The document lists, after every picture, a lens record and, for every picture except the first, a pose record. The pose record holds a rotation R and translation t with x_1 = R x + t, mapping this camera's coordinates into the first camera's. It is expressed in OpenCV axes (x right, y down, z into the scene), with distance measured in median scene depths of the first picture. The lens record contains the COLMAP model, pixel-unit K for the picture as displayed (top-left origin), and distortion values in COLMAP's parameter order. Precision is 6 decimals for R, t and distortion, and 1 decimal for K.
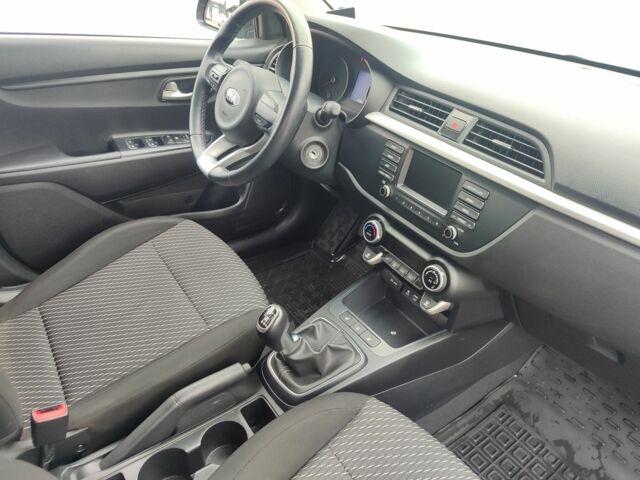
lens RADIAL K [[459.5, 0, 320.0], [0, 459.5, 240.0], [0, 0, 1]] dist [0.015761, -0.007782]
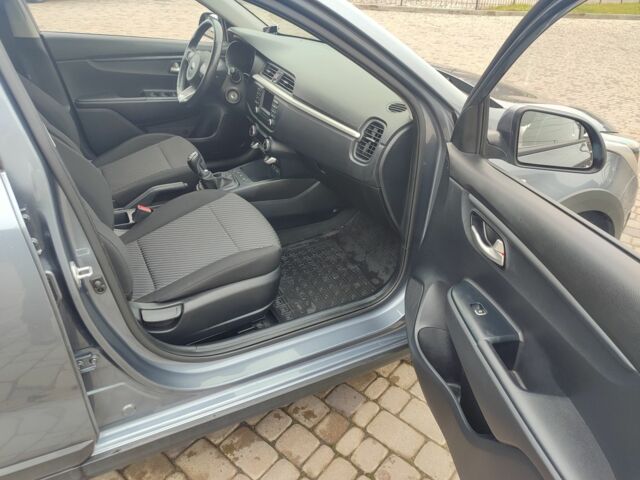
lens RADIAL K [[459.5, 0, 320.0], [0, 459.5, 240.0], [0, 0, 1]] dist [0.015761, -0.007782]
pose [[0.990855, 0.068382, -0.116322, 0.655300], [-0.072419, 0.996898, -0.030831, 0.487643], [0.113853, 0.038973, 0.992733, -0.964560]]
